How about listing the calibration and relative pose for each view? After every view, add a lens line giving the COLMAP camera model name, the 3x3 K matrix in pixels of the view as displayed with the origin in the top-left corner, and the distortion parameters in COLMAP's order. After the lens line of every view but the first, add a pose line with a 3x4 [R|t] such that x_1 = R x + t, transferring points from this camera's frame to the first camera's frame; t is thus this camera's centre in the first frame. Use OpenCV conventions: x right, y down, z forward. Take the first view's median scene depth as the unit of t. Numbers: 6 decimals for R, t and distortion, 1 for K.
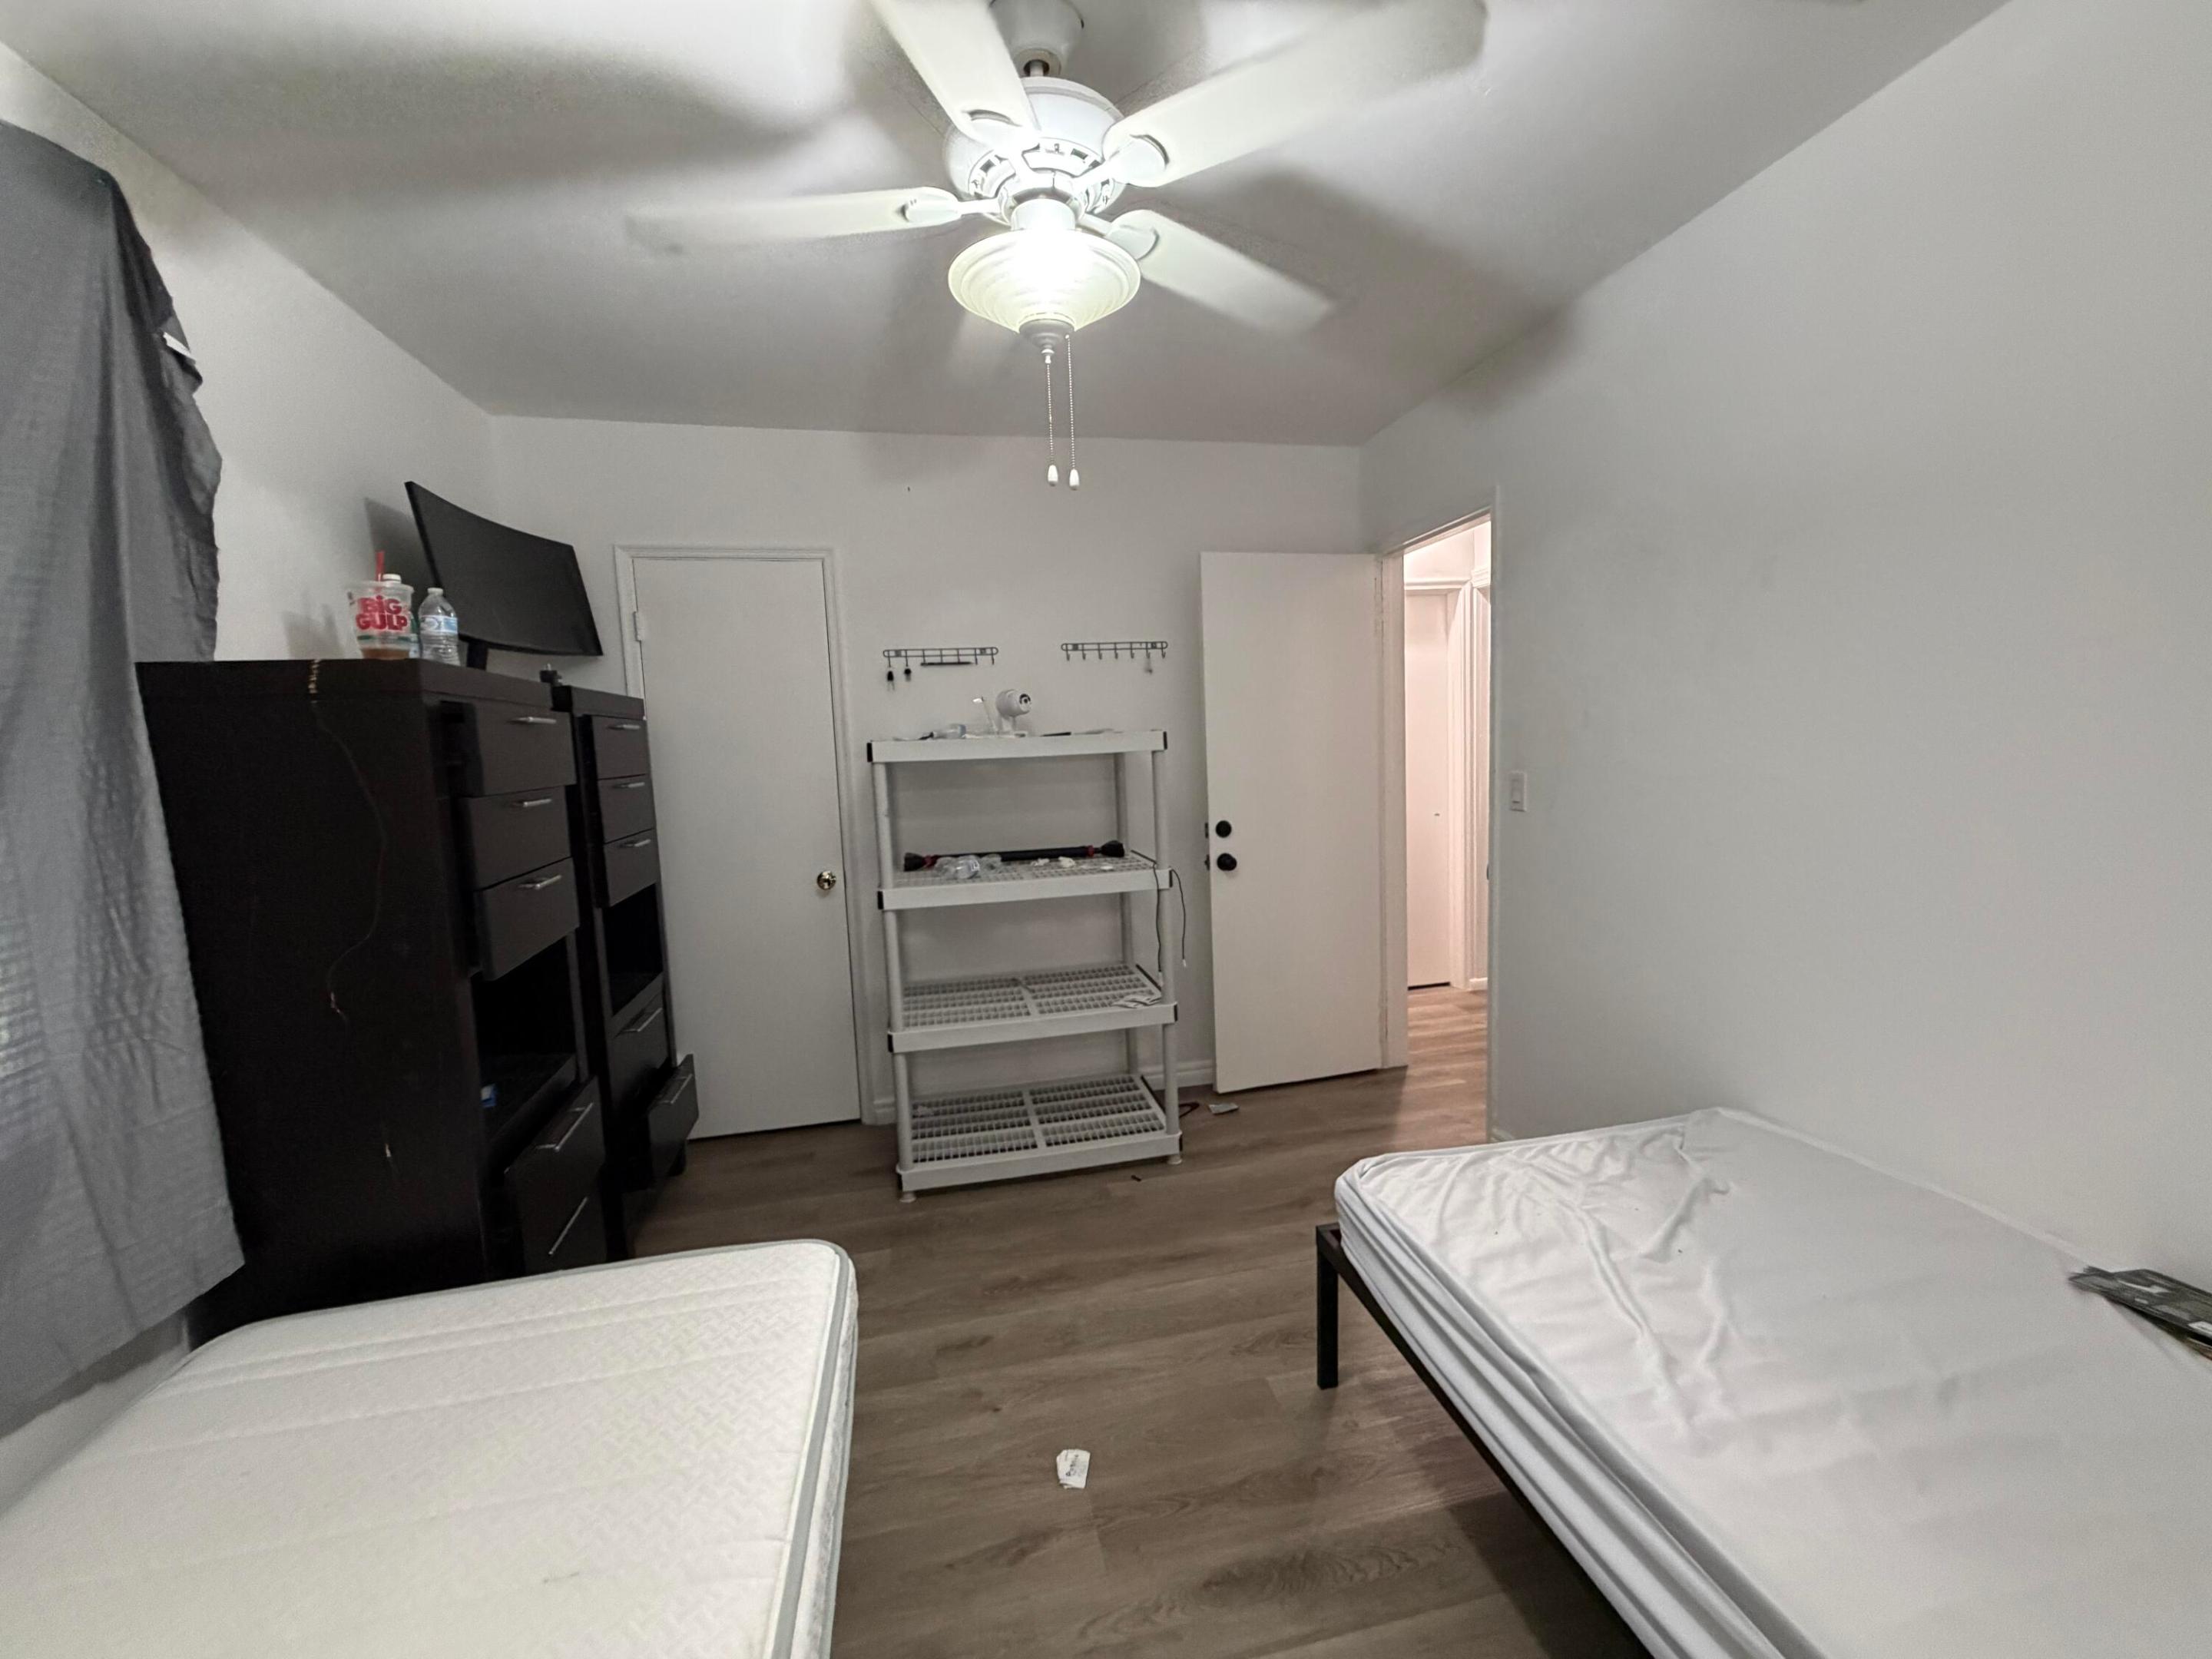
lens RADIAL K [[881.9, 0, 1107.5], [0, 881.9, 831.8], [0, 0, 1]] dist [-0.000868, 0.000447]
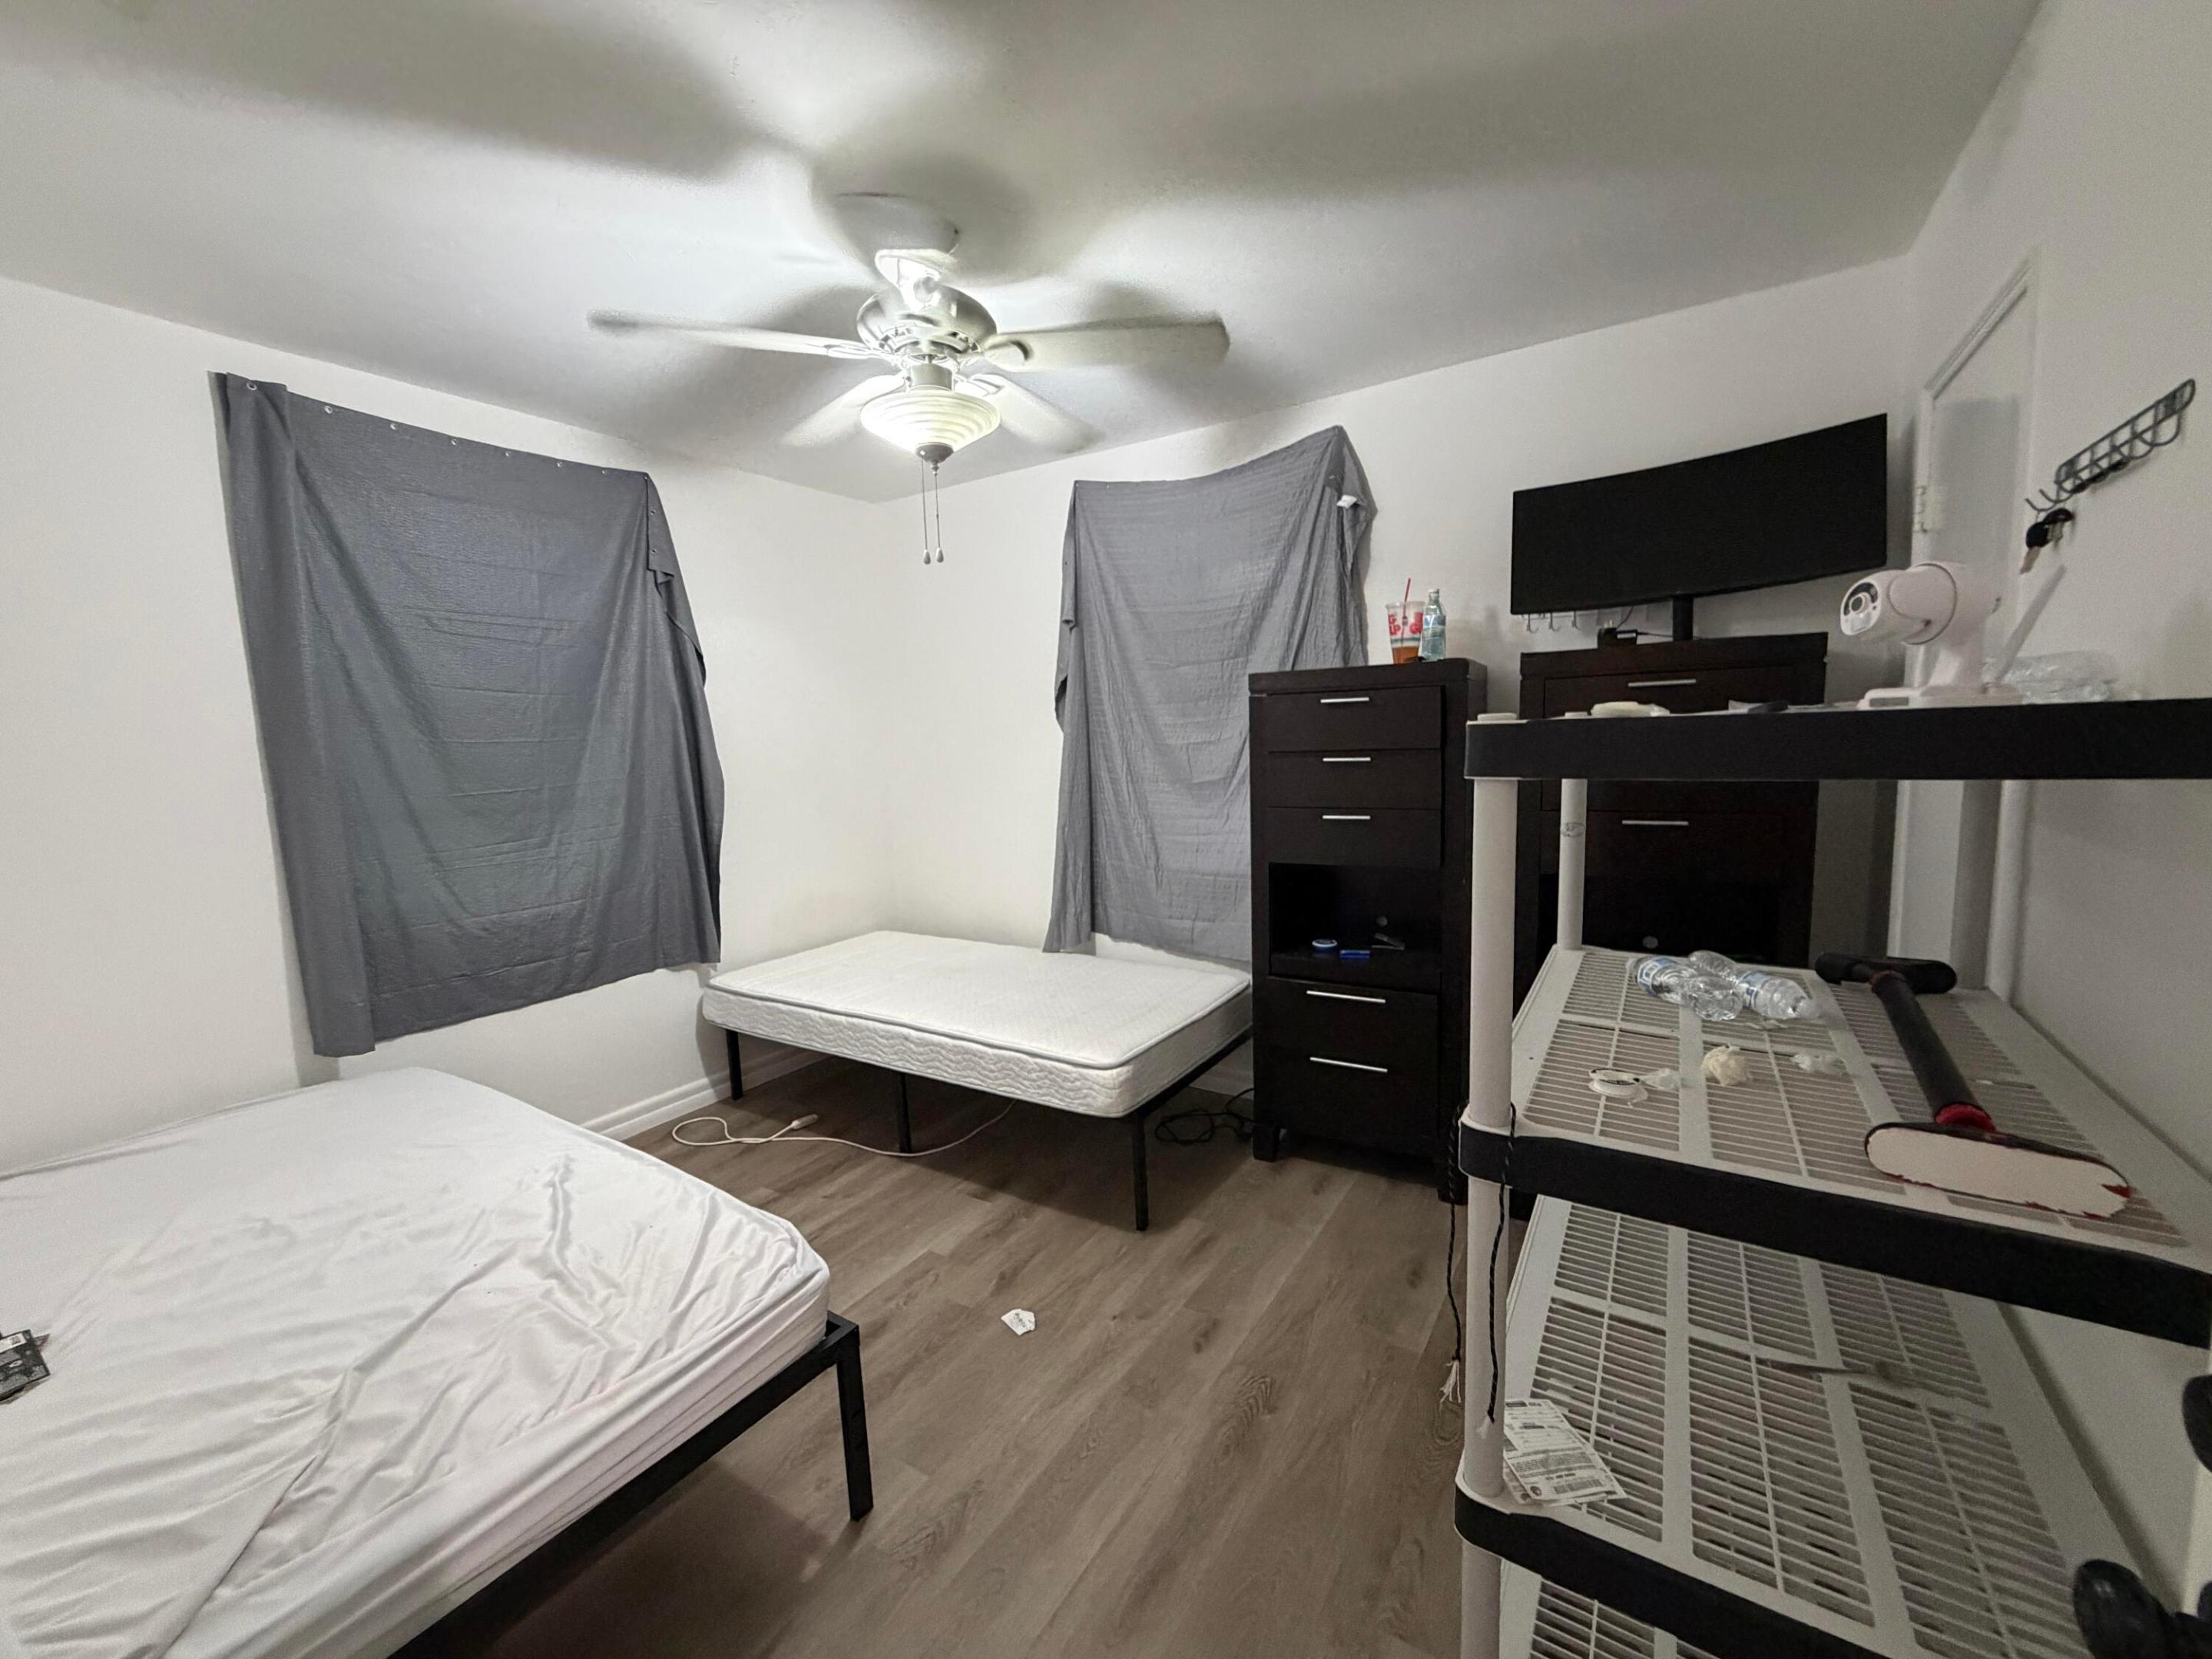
lens RADIAL K [[881.9, 0, 1103.0], [0, 881.9, 830.6], [0, 0, 1]] dist [-0.000868, 0.000447]
pose [[-0.706556, 0.145744, -0.692486, 0.536418], [-0.004352, 0.977648, 0.210201, -0.195002], [0.707644, 0.151533, -0.690129, 1.522131]]
